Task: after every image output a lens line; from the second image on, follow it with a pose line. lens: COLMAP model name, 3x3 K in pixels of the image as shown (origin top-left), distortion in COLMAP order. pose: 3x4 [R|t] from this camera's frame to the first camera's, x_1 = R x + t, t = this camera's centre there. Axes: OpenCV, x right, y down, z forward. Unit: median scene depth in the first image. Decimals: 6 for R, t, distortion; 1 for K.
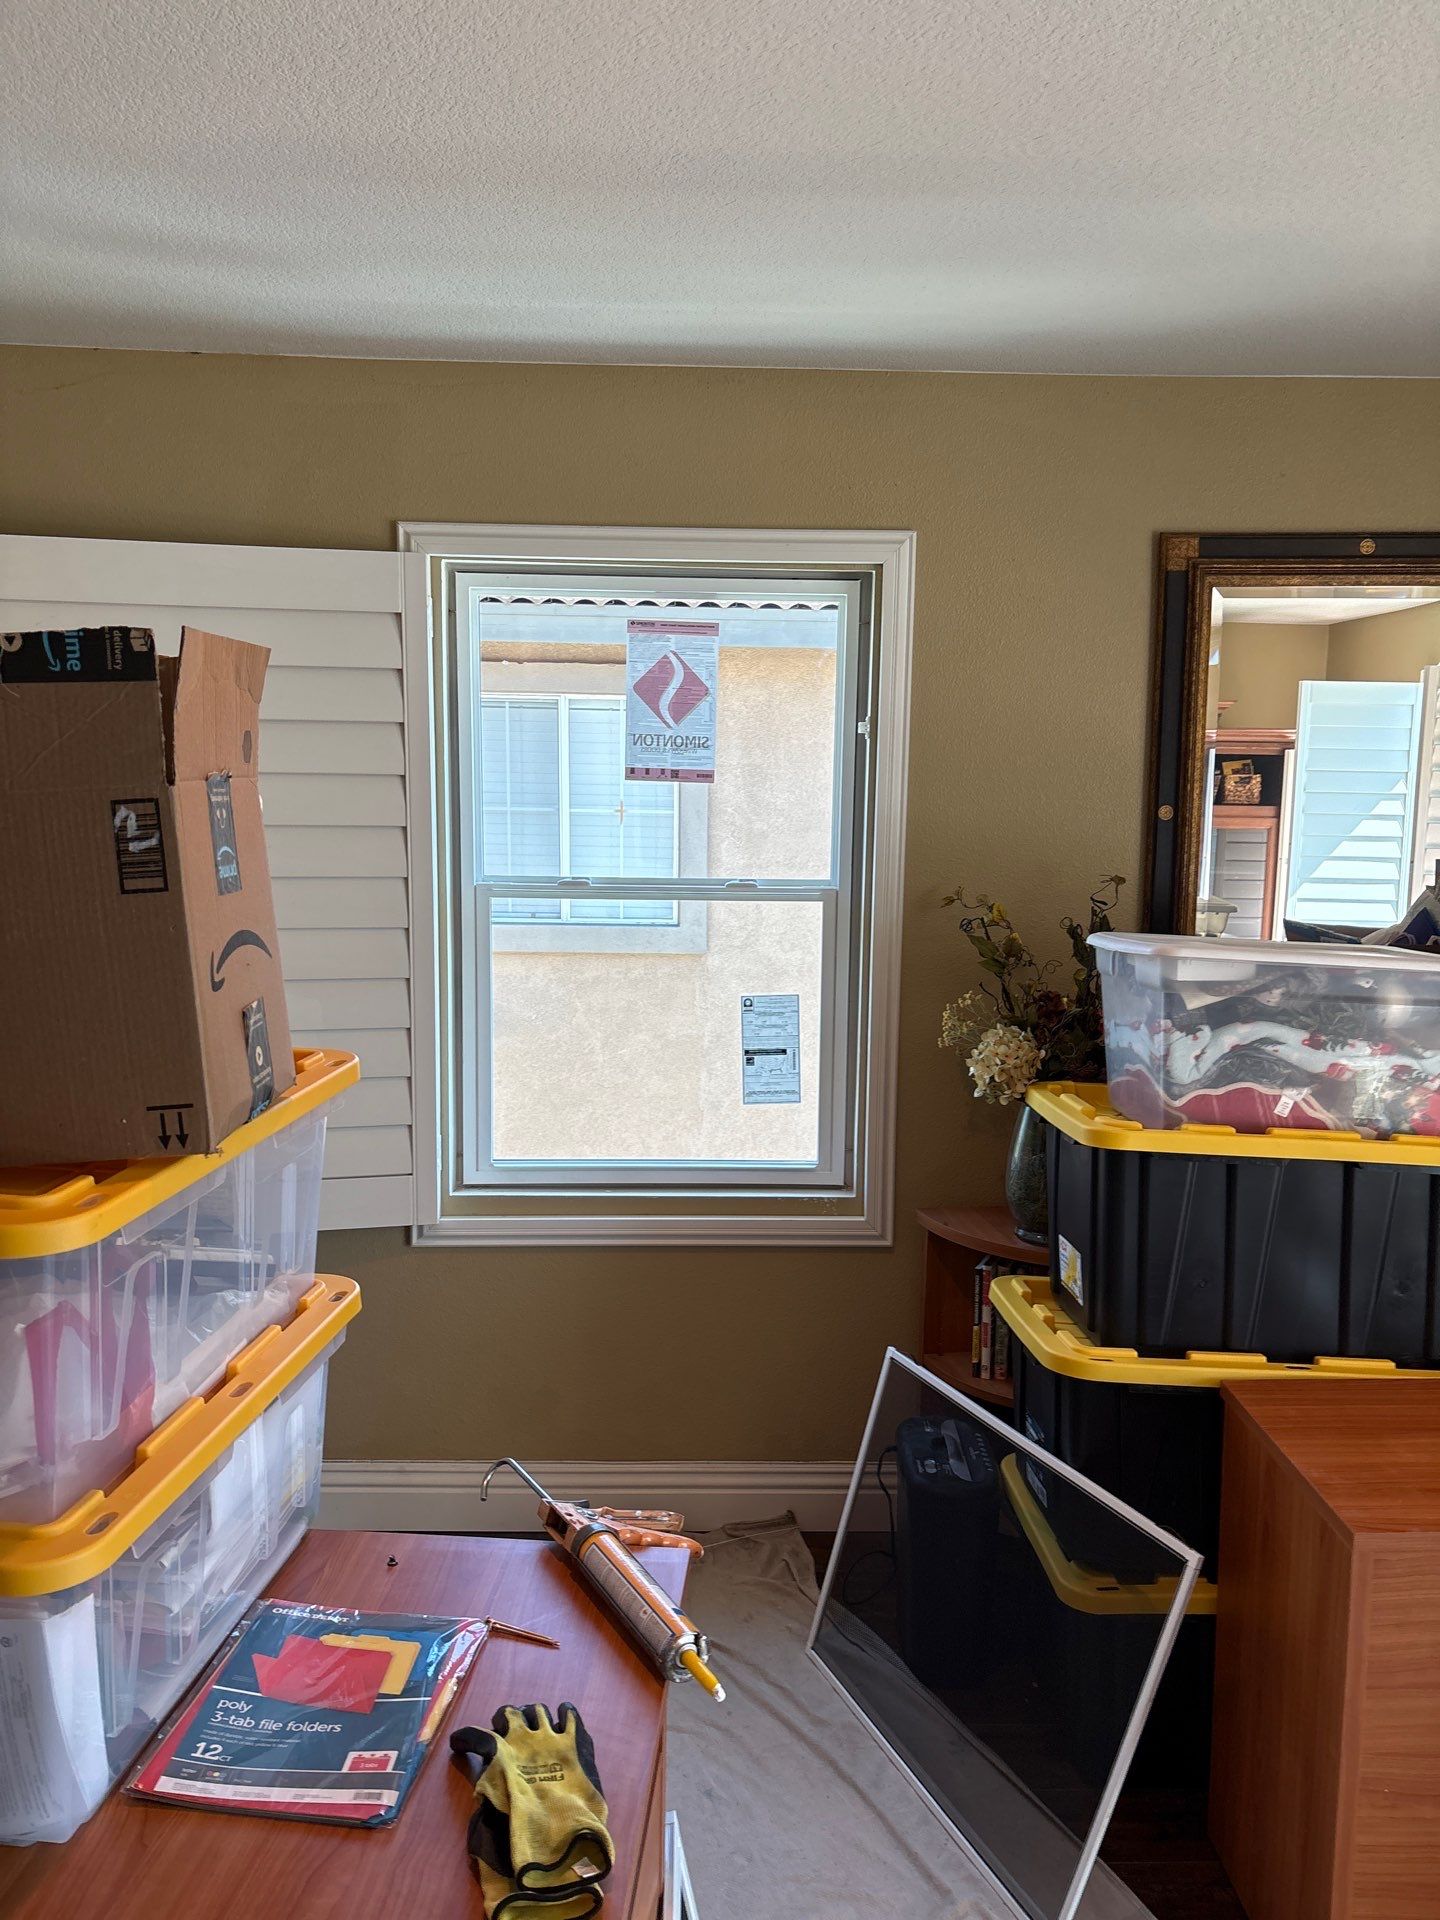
lens RADIAL K [[1425.3, 0, 720.0], [0, 1425.3, 960.0], [0, 0, 1]] dist [0.039650, -0.045492]
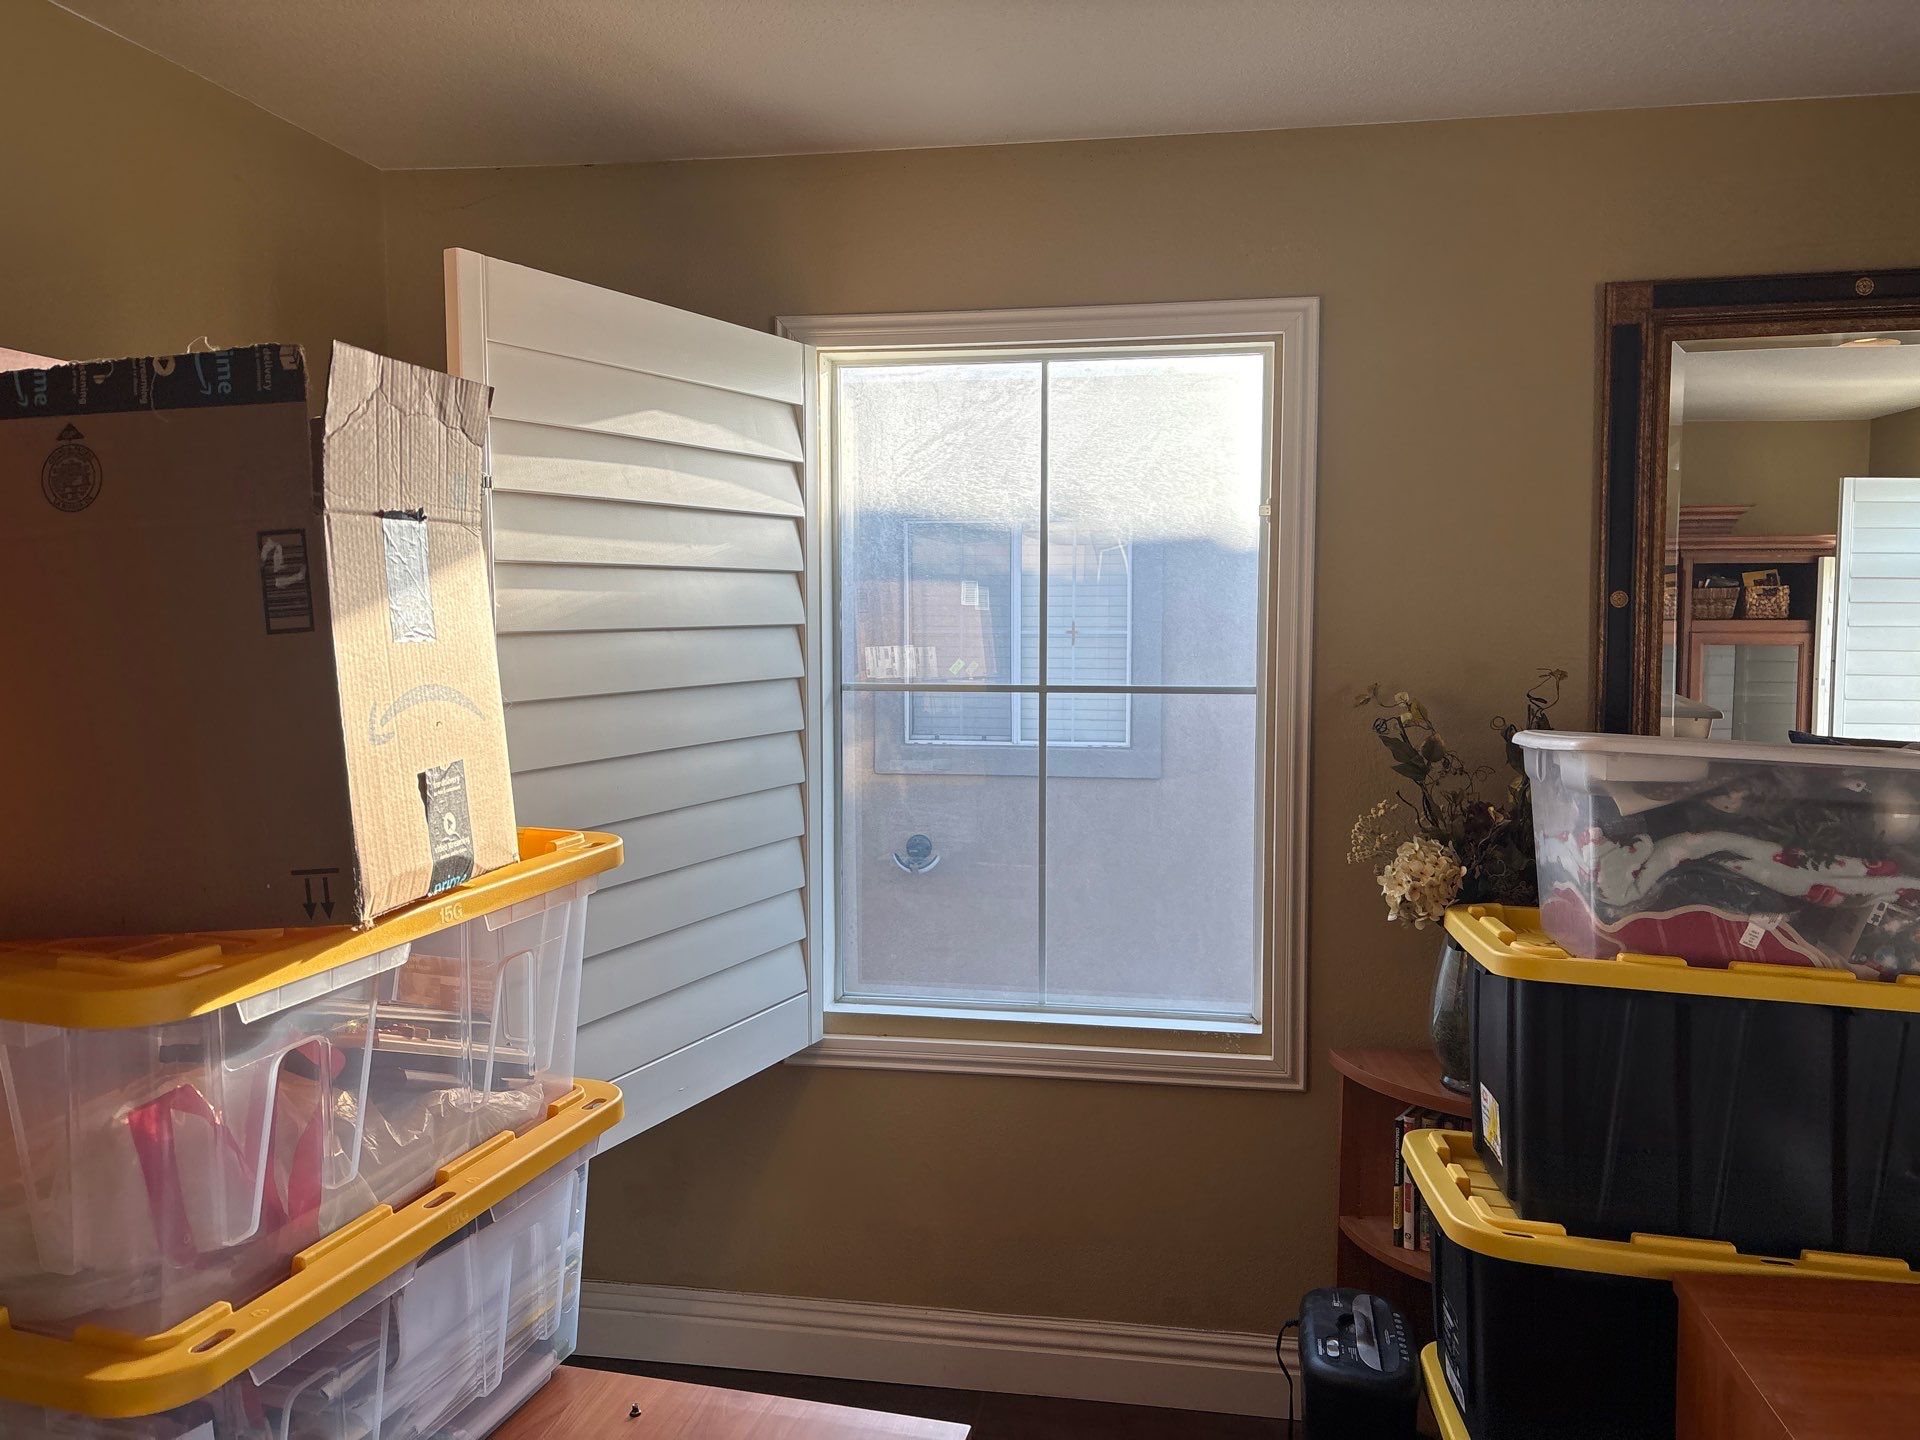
lens RADIAL K [[1425.3, 0, 921.0], [0, 1425.3, 696.2], [0, 0, 1]] dist [0.039650, -0.045492]
pose [[0.981607, 0.000025, -0.190913, 0.082273], [-0.012412, 0.997893, -0.063690, 0.023019], [0.190510, 0.064888, 0.979539, 0.092254]]
